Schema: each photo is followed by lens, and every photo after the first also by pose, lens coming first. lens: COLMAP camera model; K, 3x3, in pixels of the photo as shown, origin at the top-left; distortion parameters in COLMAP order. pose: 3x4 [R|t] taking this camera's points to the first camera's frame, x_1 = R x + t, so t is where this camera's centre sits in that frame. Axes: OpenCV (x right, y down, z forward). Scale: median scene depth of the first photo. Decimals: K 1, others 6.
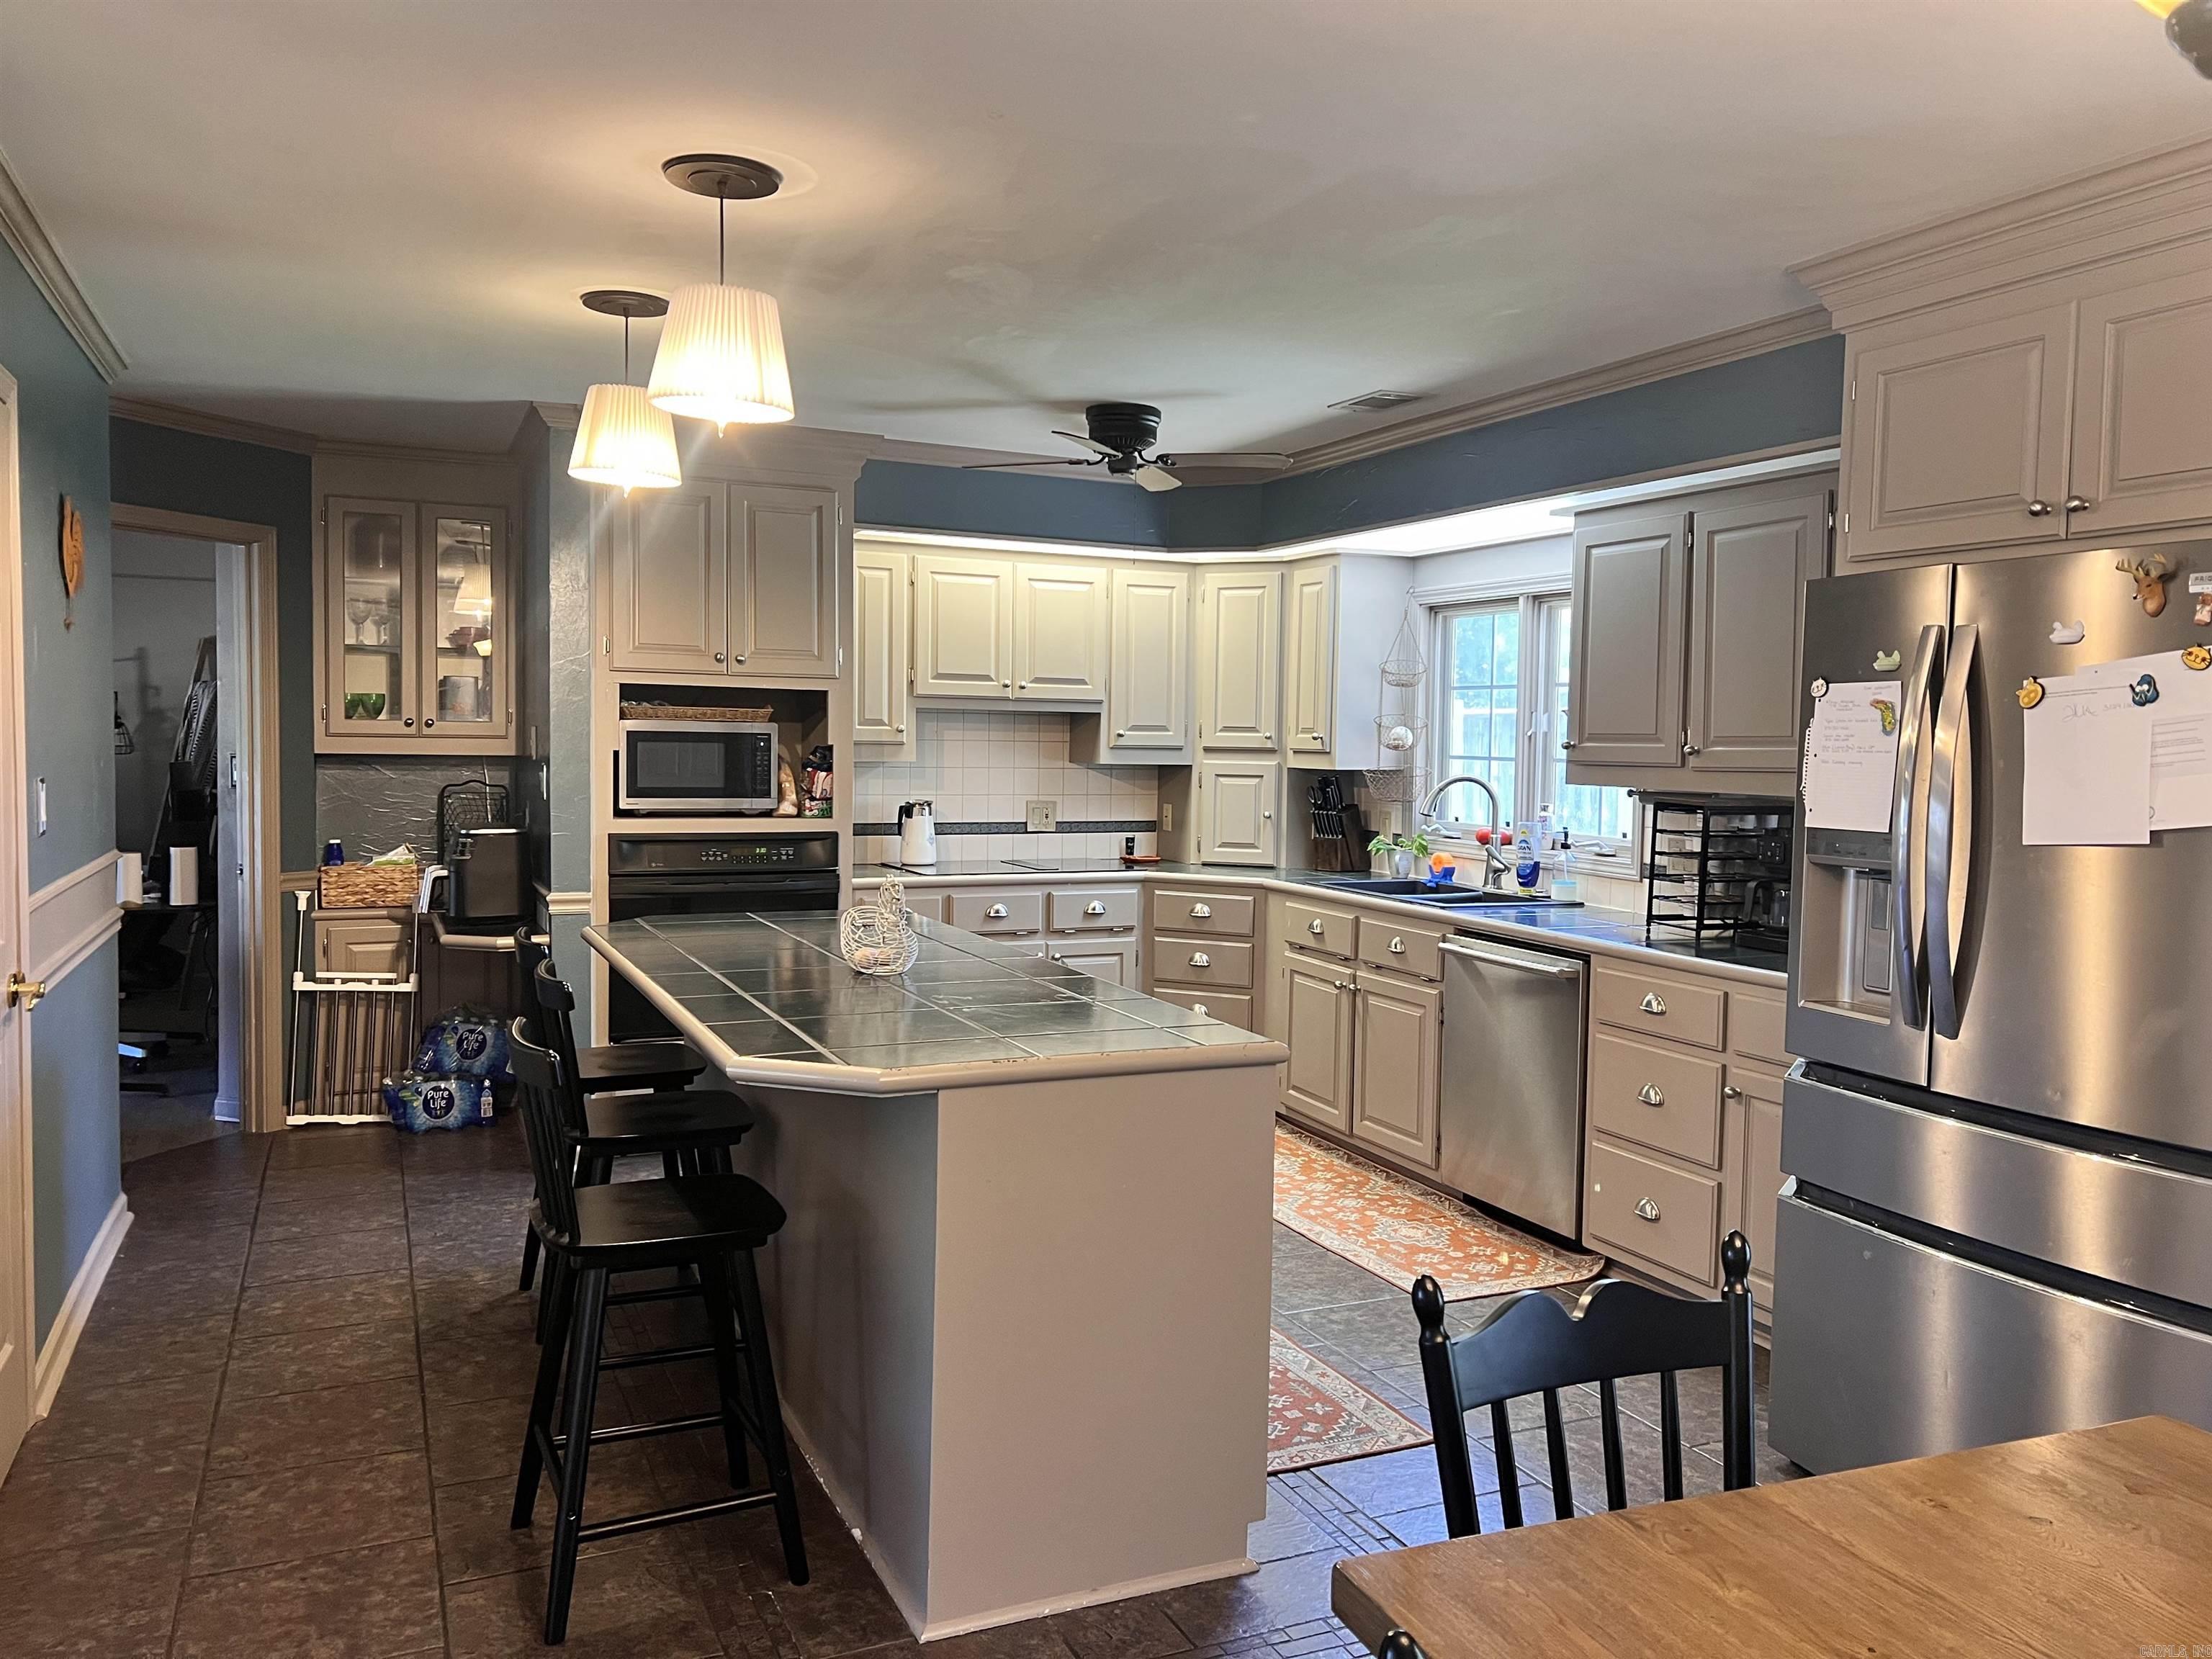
lens RADIAL K [[1659.0, 0, 1058.4], [0, 1659.0, 835.1], [0, 0, 1]] dist [0.144626, -0.171867]
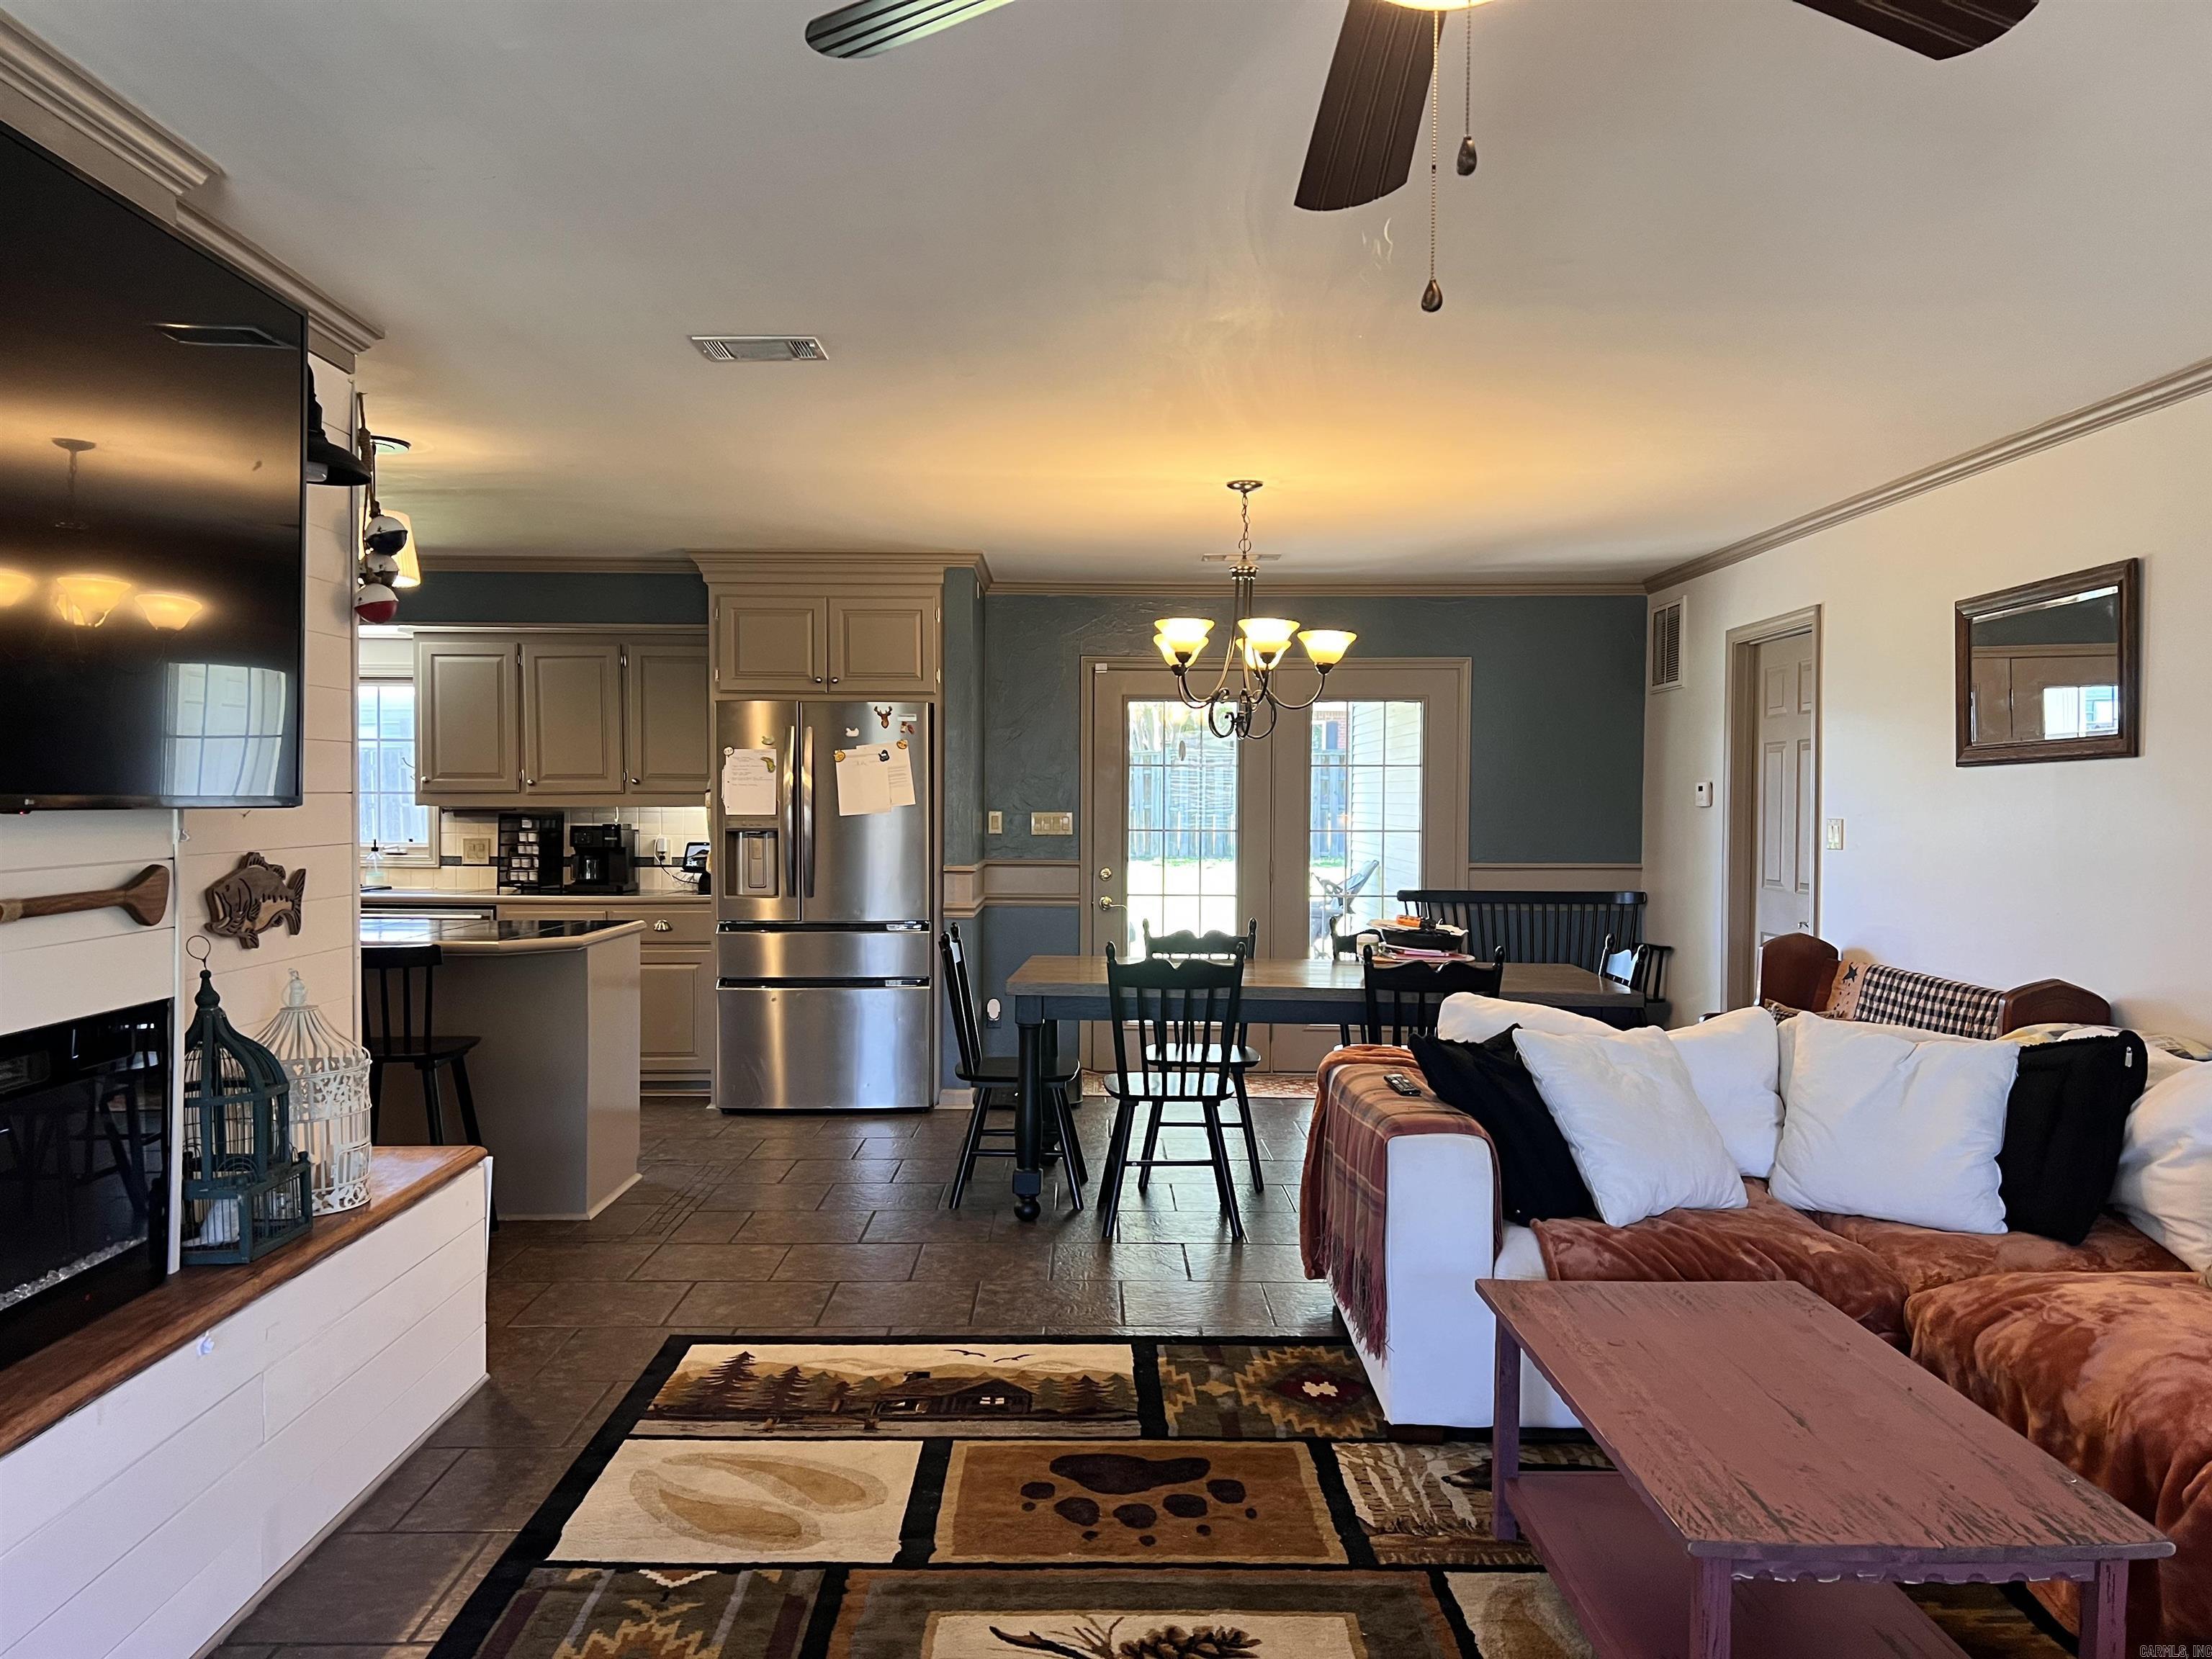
lens RADIAL K [[1708.6, 0, 1109.6], [0, 1708.6, 841.5], [0, 0, 1]] dist [0.029771, -0.003617]
pose [[0.397747, -0.036482, 0.916770, -0.770751], [0.058979, 0.998159, 0.014132, 0.015415], [-0.915598, 0.048449, 0.399166, -0.182603]]
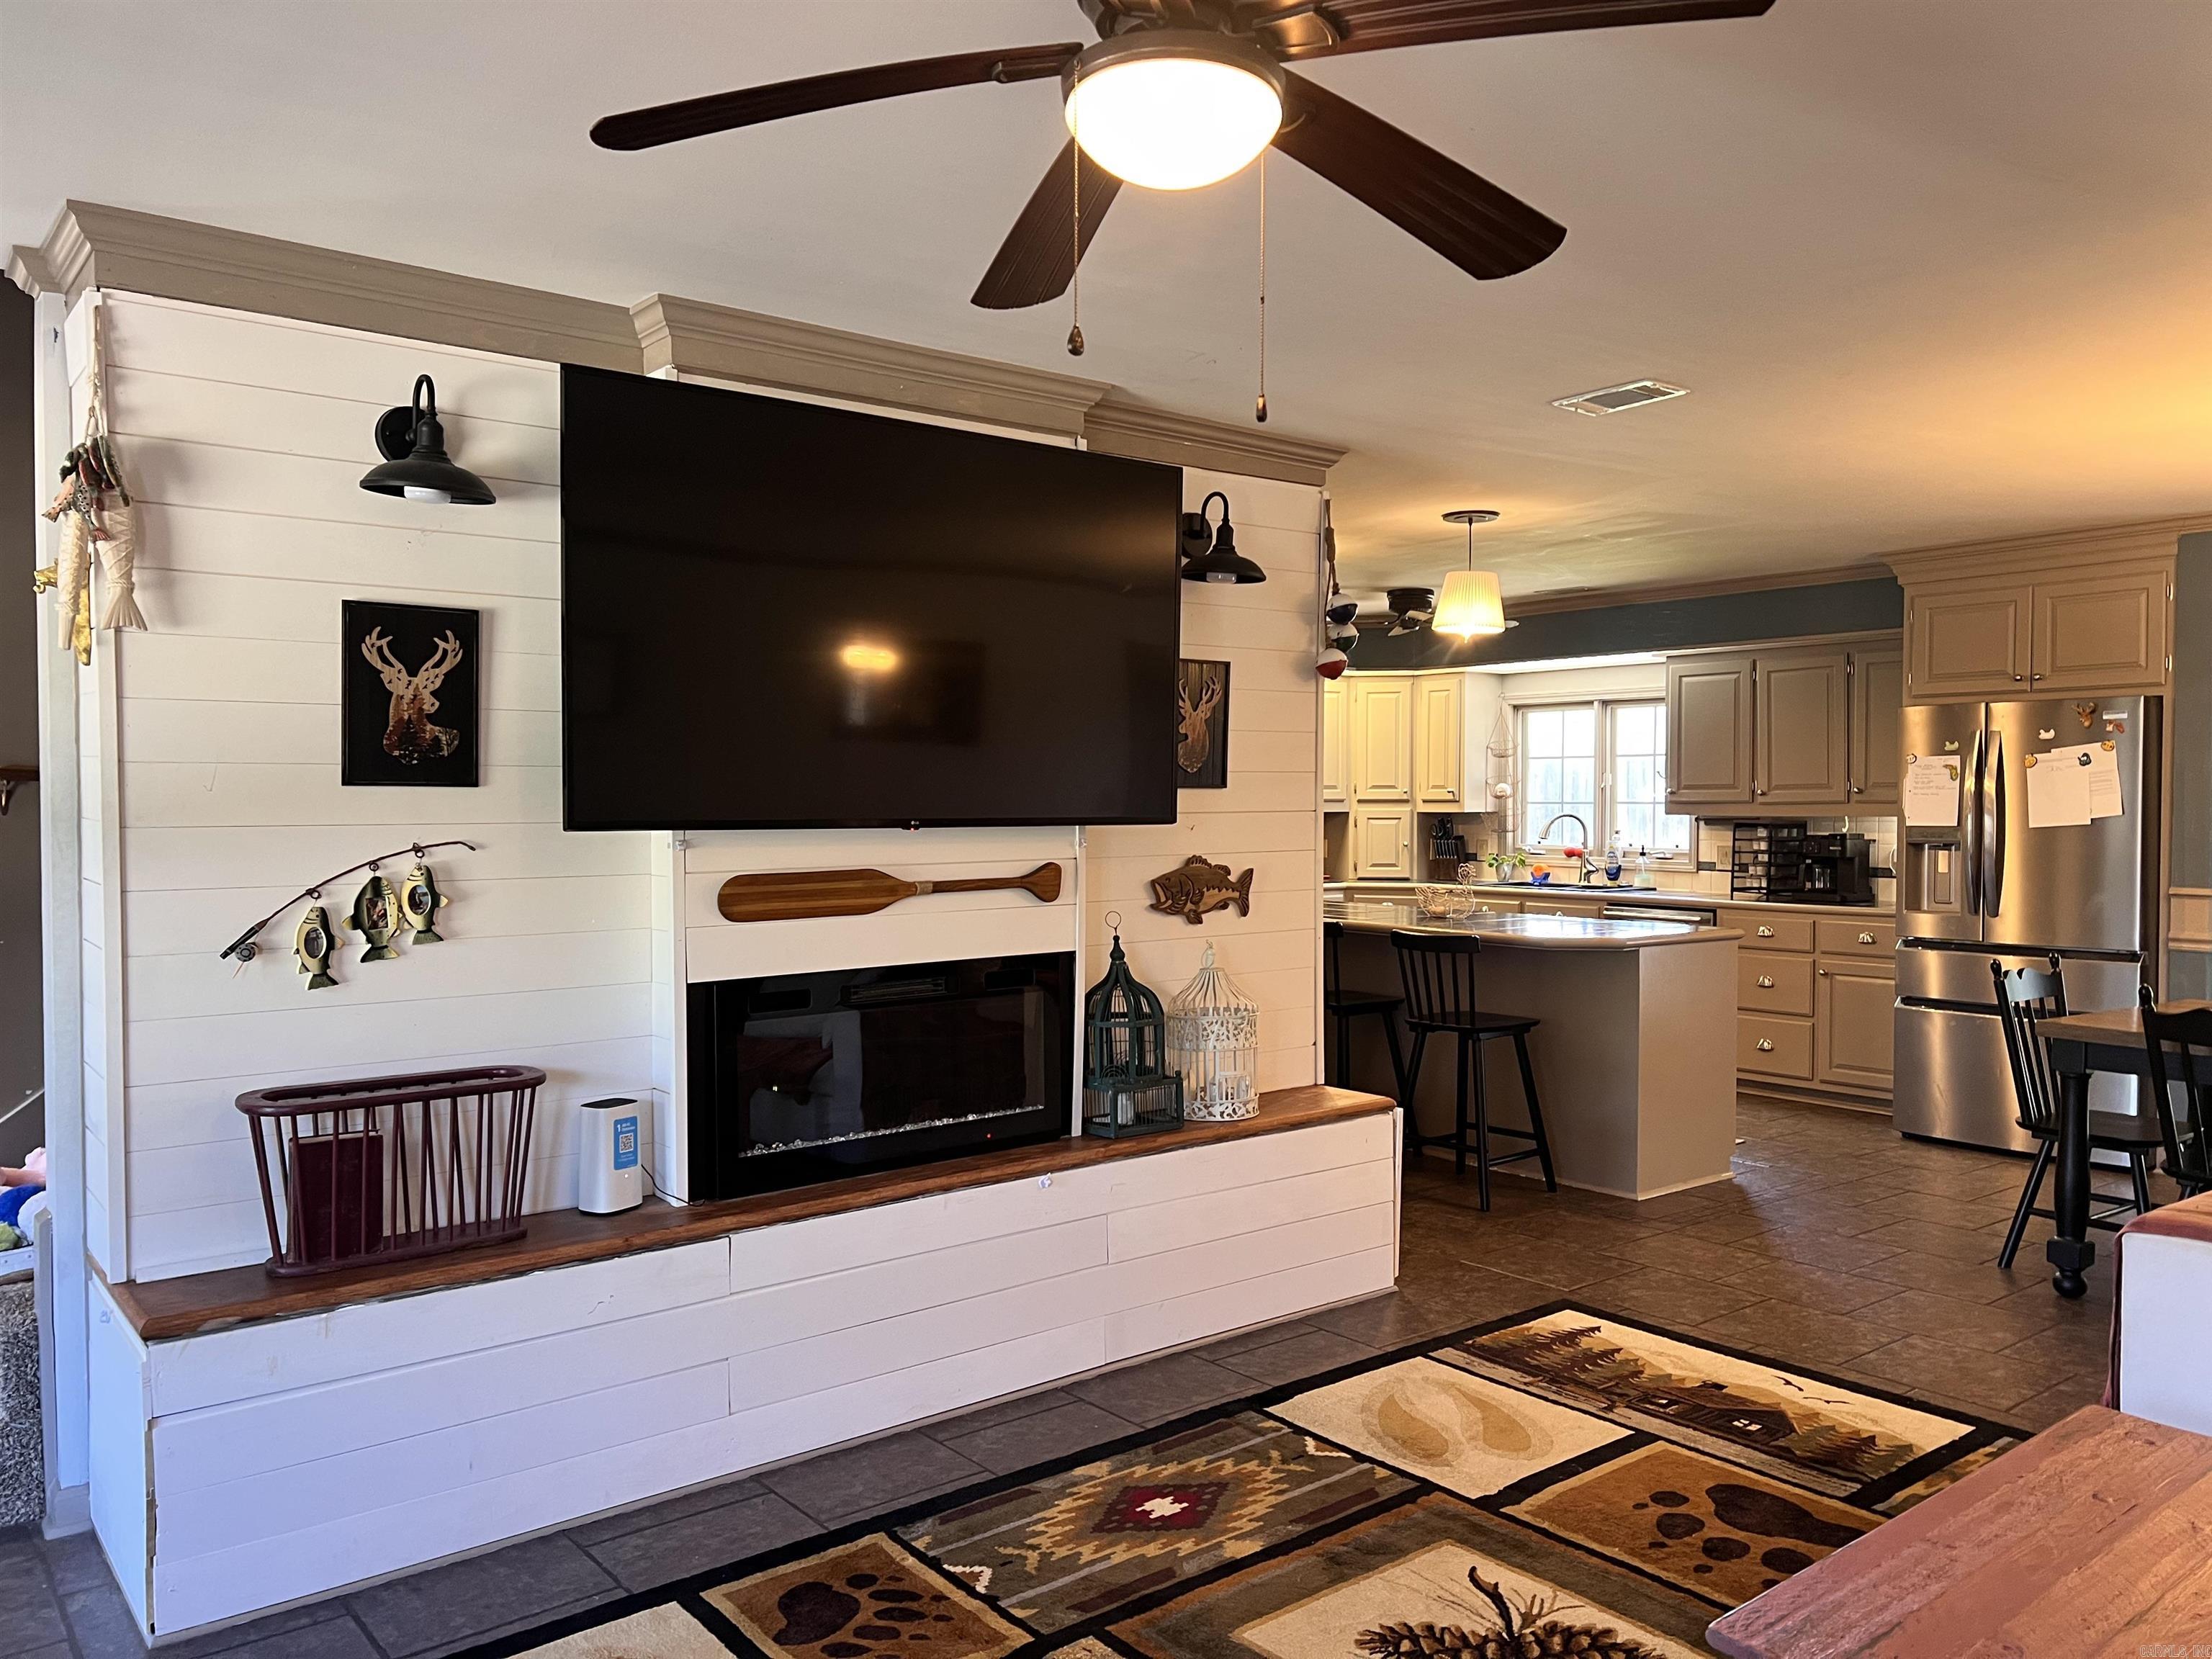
lens RADIAL K [[1700.2, 0, 1106.0], [0, 1700.2, 829.5], [0, 0, 1]] dist [0.150831, -0.143199]
pose [[0.965953, -0.022328, 0.257753, -0.594373], [0.033416, 0.998691, -0.038714, 0.028190], [-0.256551, 0.046009, 0.965435, -0.457143]]
